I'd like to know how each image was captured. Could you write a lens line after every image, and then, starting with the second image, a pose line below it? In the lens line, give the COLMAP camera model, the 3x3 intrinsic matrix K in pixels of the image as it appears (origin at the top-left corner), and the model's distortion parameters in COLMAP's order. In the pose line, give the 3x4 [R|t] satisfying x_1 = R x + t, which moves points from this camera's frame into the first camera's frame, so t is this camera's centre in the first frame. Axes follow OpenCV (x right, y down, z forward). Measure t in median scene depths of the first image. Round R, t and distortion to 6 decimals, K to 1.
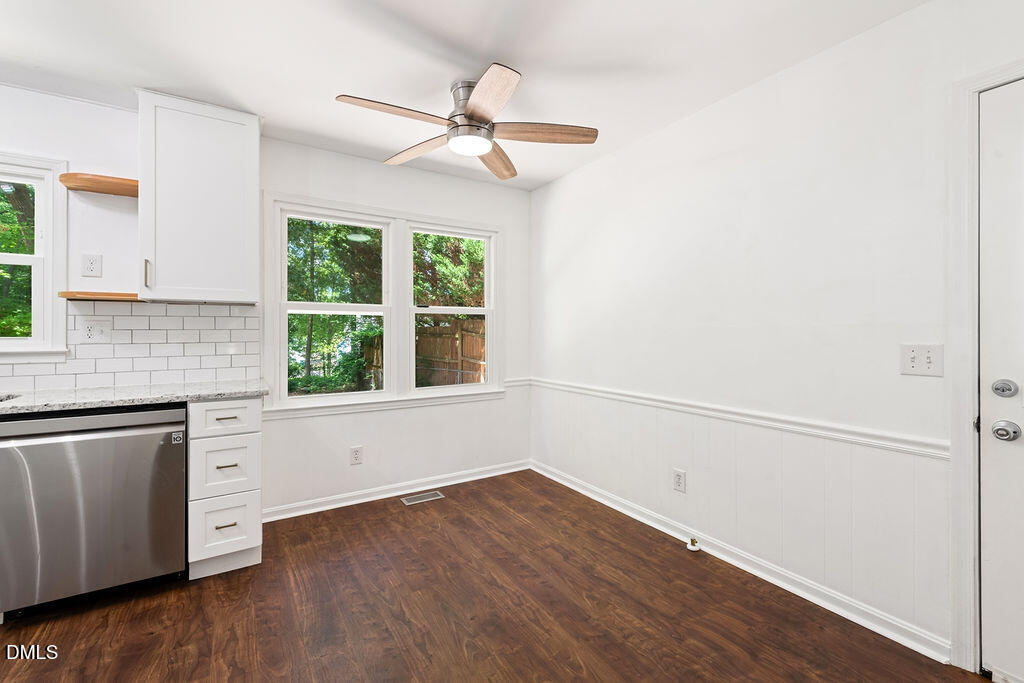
lens RADIAL K [[439.7, 0, 512.7], [0, 439.7, 336.0], [0, 0, 1]] dist [0.001805, -0.000063]
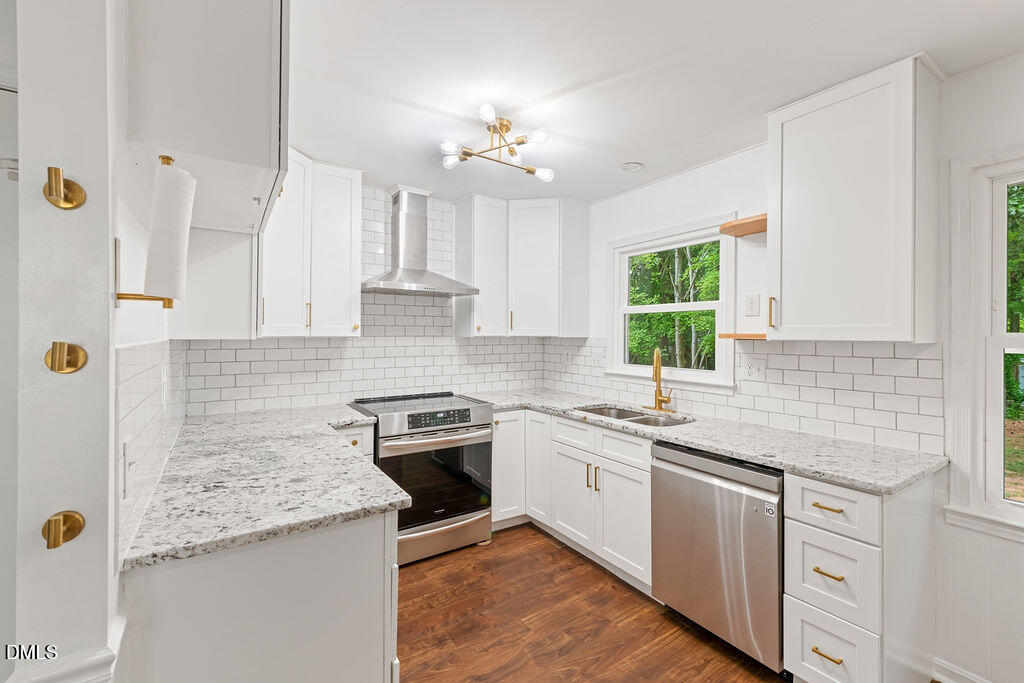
lens RADIAL K [[439.7, 0, 514.5], [0, 439.7, 334.7], [0, 0, 1]] dist [0.001805, -0.000063]
pose [[0.037740, 0.000749, -0.999287, 0.052509], [-0.014631, 0.999893, 0.000197, -0.083732], [0.999180, 0.014614, 0.037747, 0.409967]]
